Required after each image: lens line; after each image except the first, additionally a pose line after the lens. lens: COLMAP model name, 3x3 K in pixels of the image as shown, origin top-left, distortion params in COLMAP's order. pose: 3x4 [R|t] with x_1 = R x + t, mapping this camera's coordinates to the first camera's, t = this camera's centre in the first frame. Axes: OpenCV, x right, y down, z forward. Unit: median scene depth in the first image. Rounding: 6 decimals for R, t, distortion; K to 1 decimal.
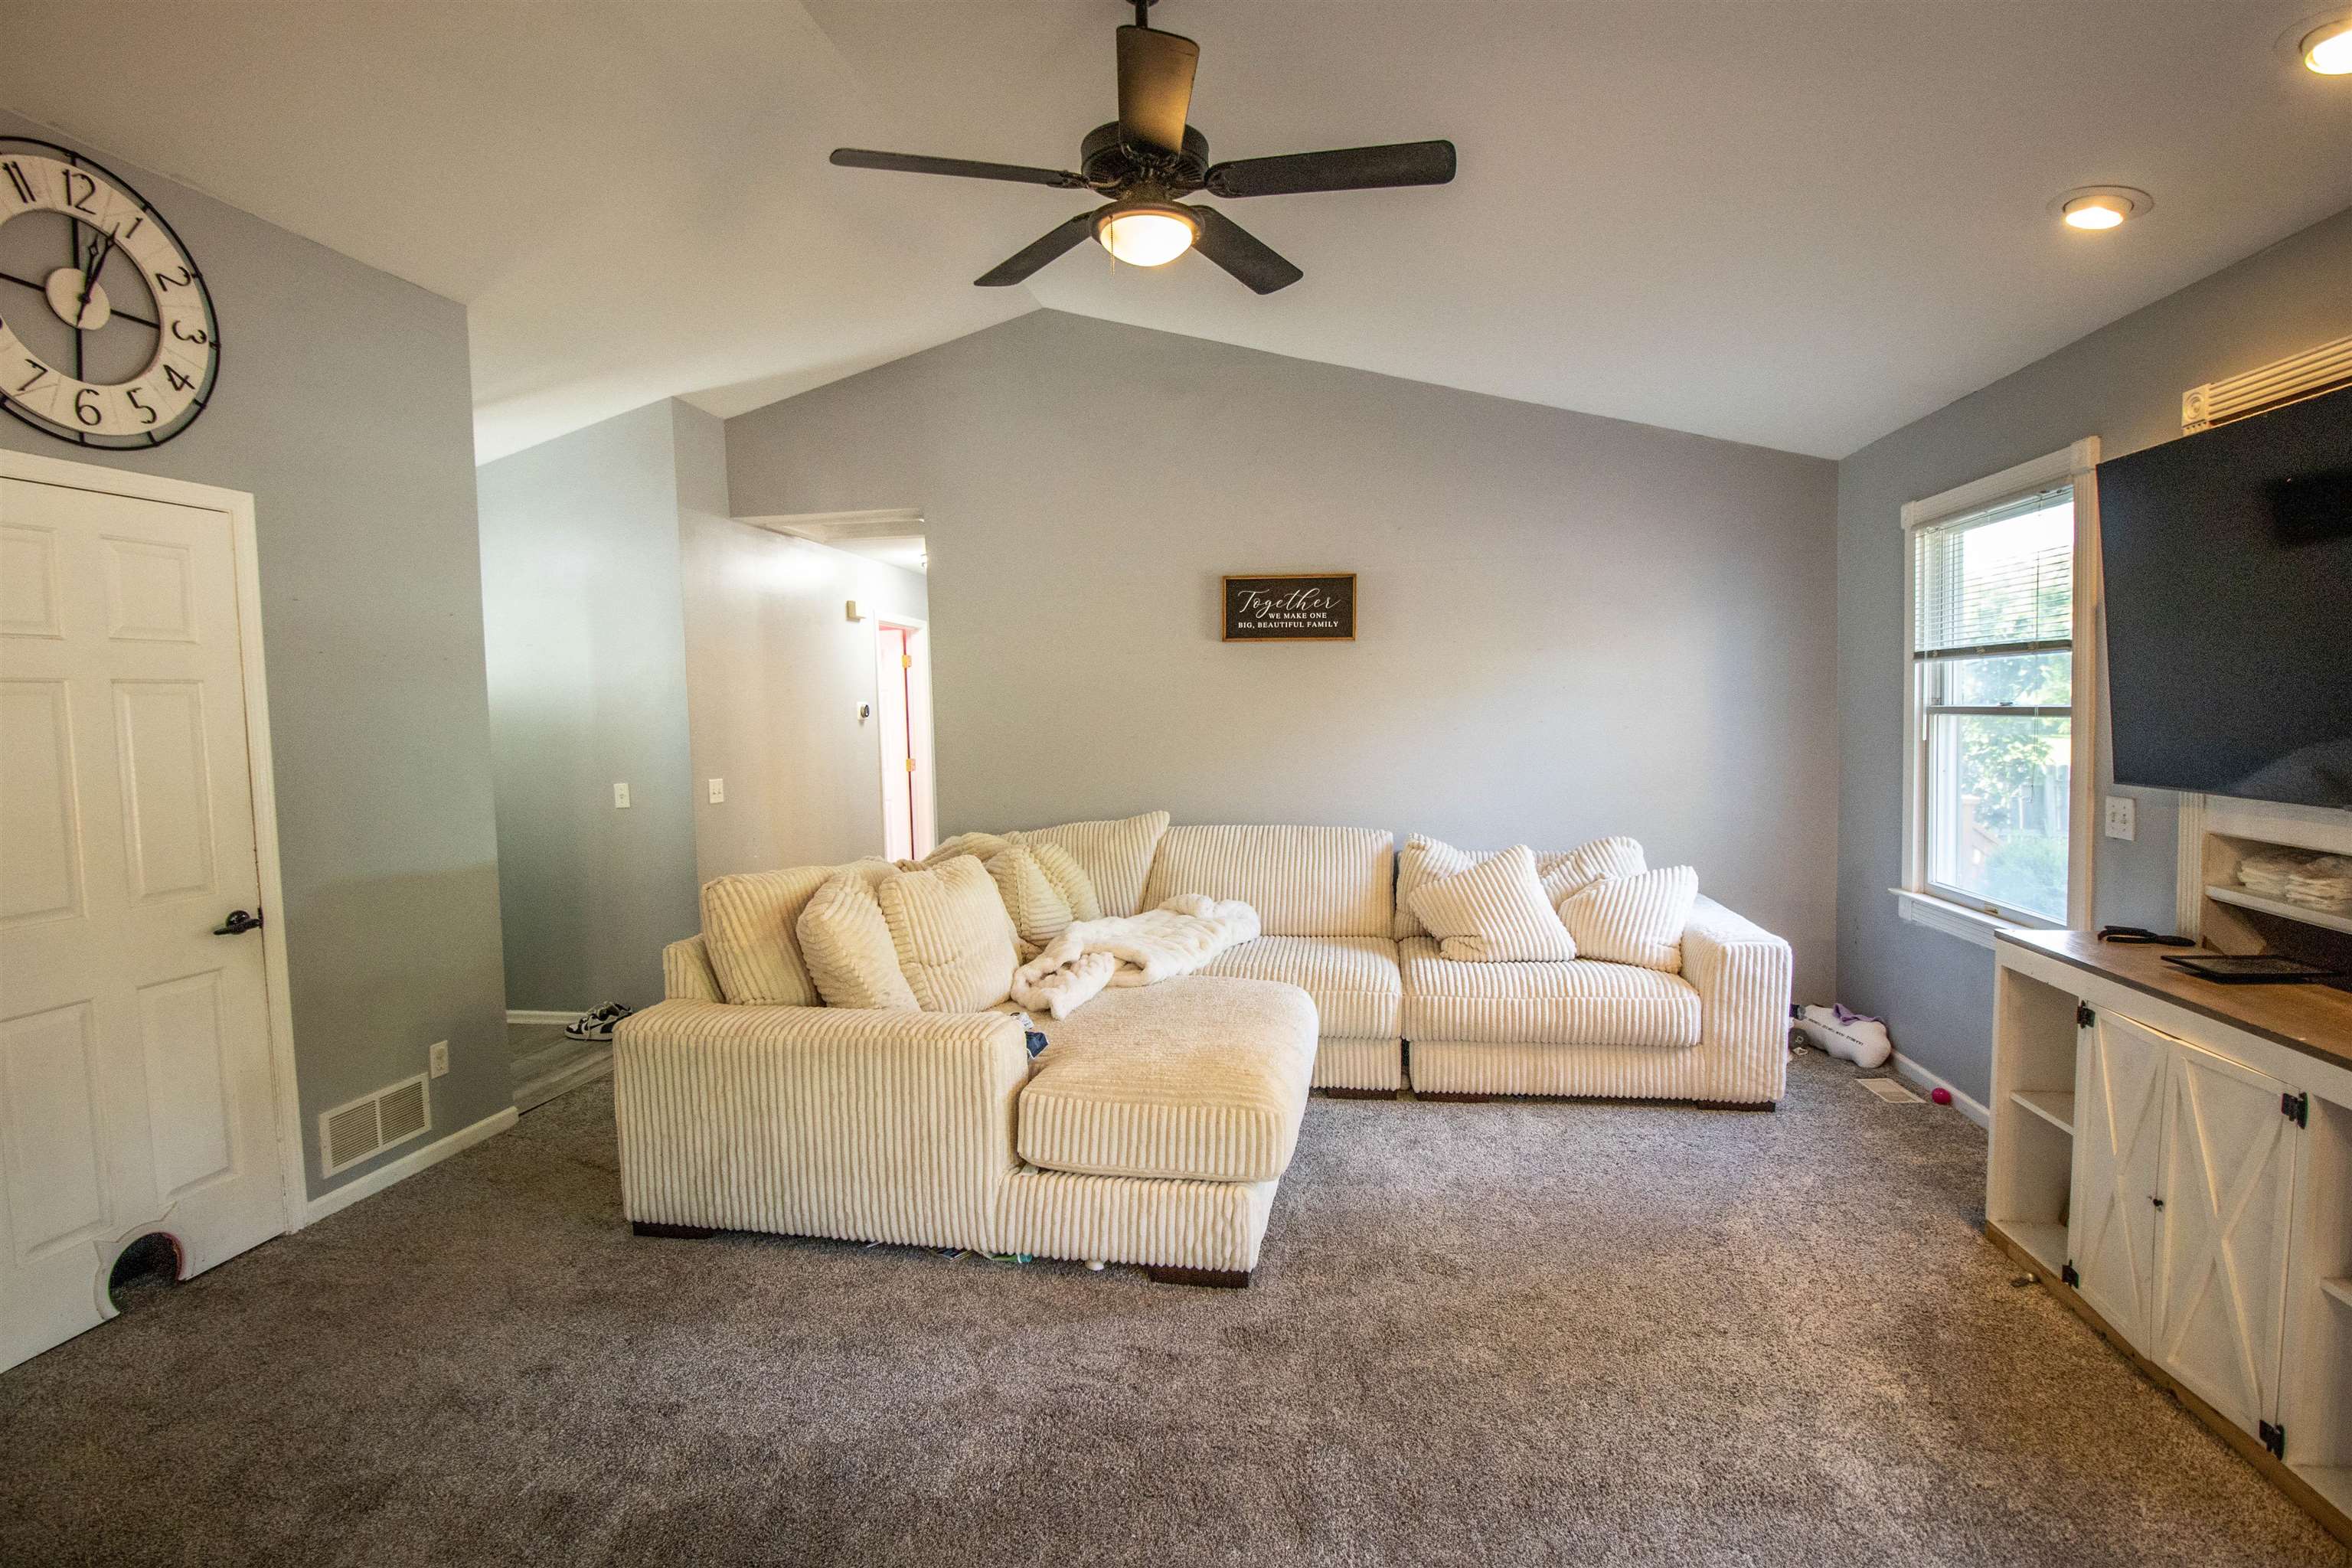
lens RADIAL K [[1118.6, 0, 1176.0], [0, 1118.6, 784.0], [0, 0, 1]] dist [-0.004747, -0.008654]
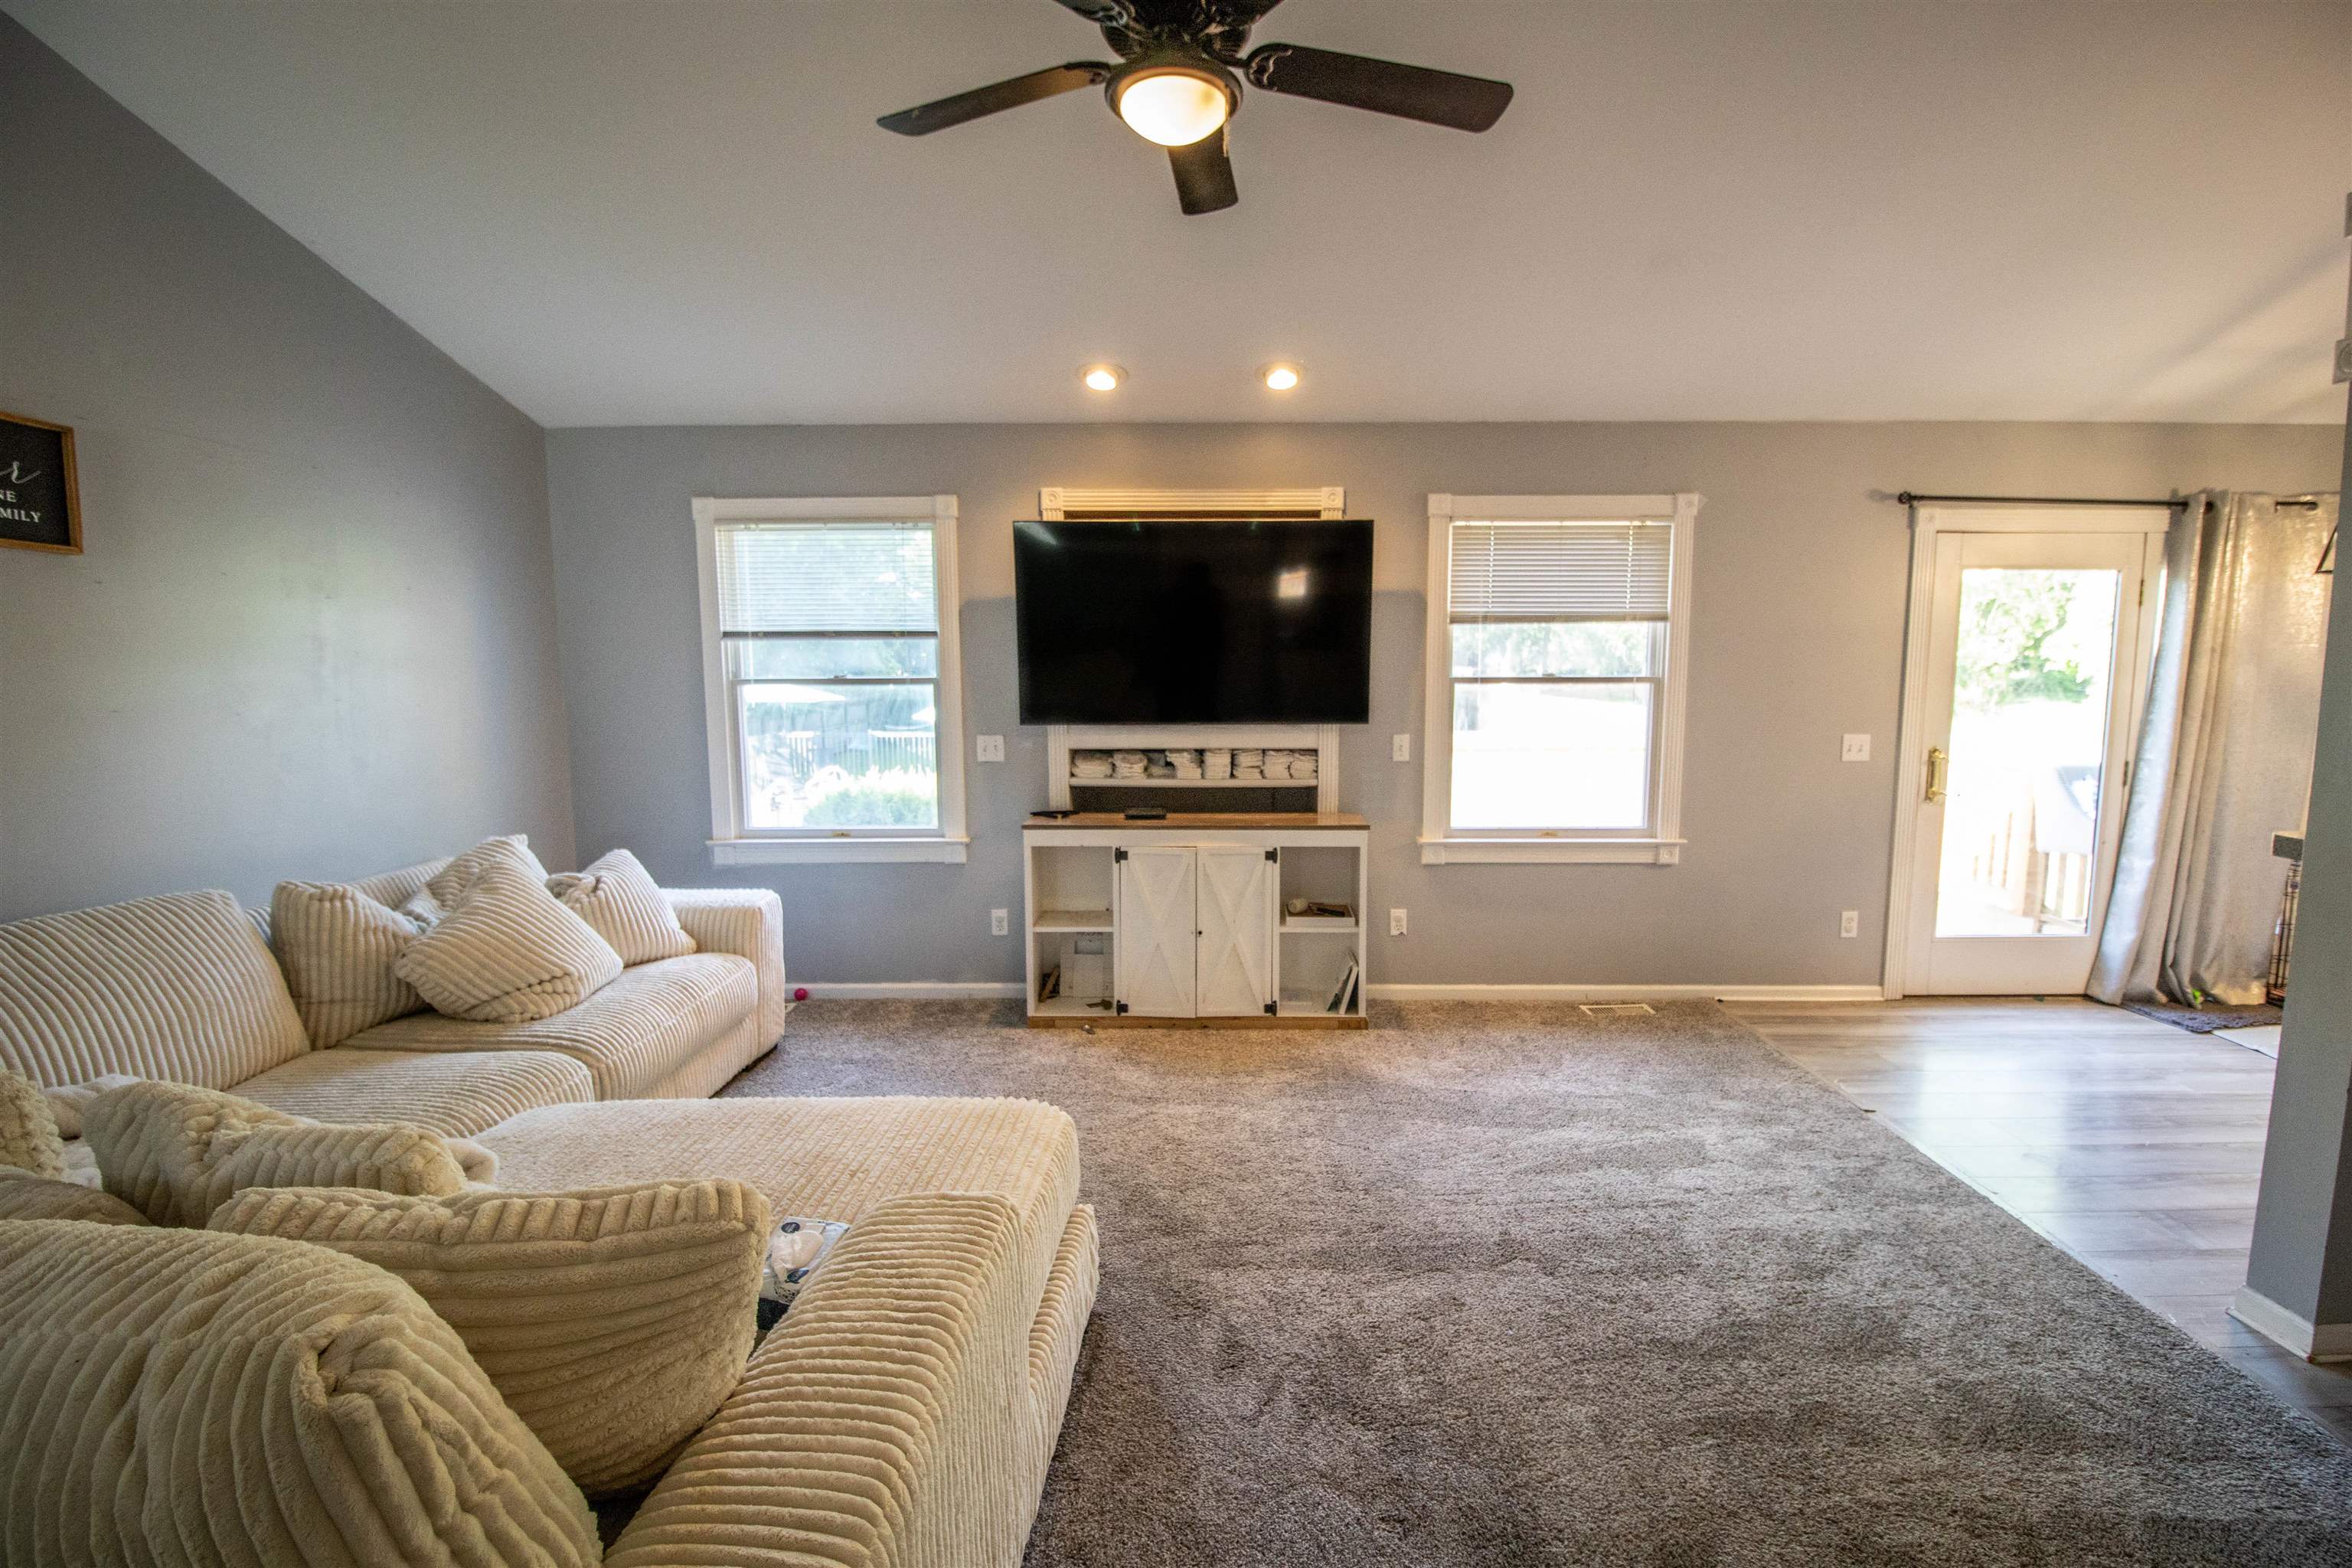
lens RADIAL K [[1123.9, 0, 1215.9], [0, 1123.9, 789.0], [0, 0, 1]] dist [-0.005385, -0.000786]
pose [[-0.150031, -0.091900, 0.984401, -0.716609], [0.070754, 0.992120, 0.103404, -0.051523], [-0.986146, 0.085164, -0.142346, 0.852948]]
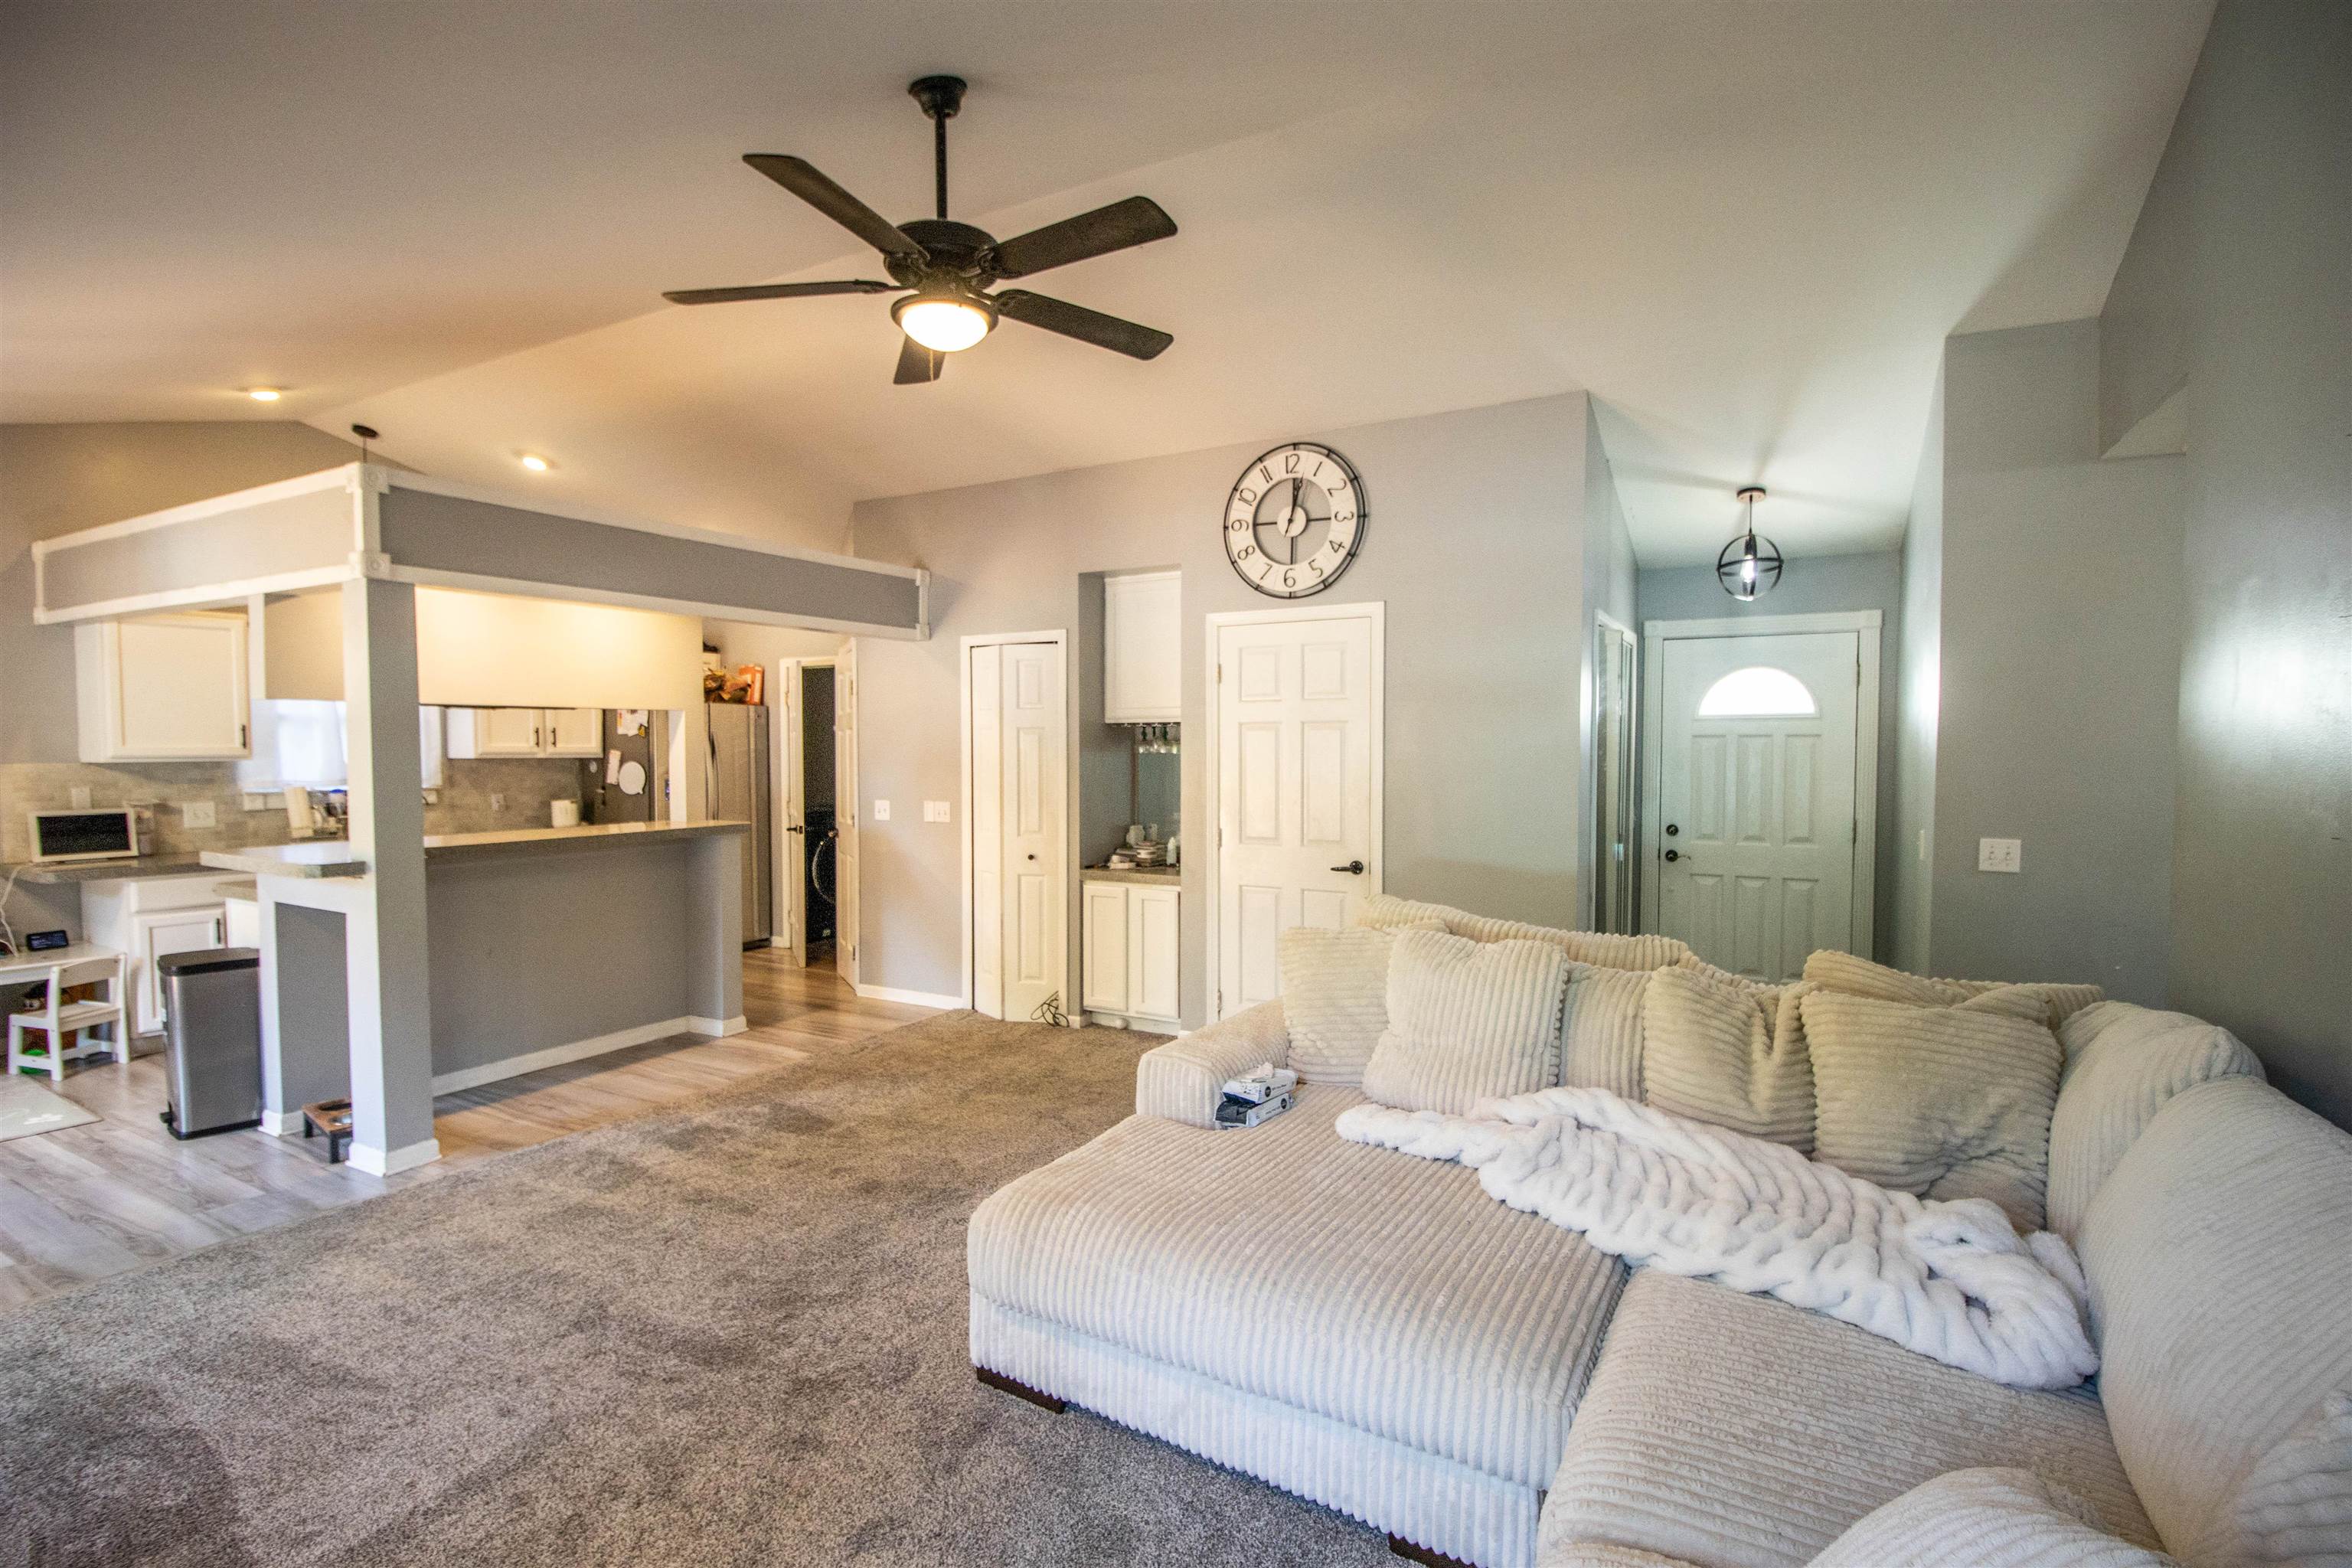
lens RADIAL K [[1142.0, 0, 1176.0], [0, 1142.0, 784.0], [0, 0, 1]] dist [-0.000726, -0.000133]
pose [[-0.369303, 0.068533, -0.926778, 0.761316], [-0.049892, 0.994377, 0.093413, -0.133795], [0.927969, 0.080737, -0.363807, 1.279925]]
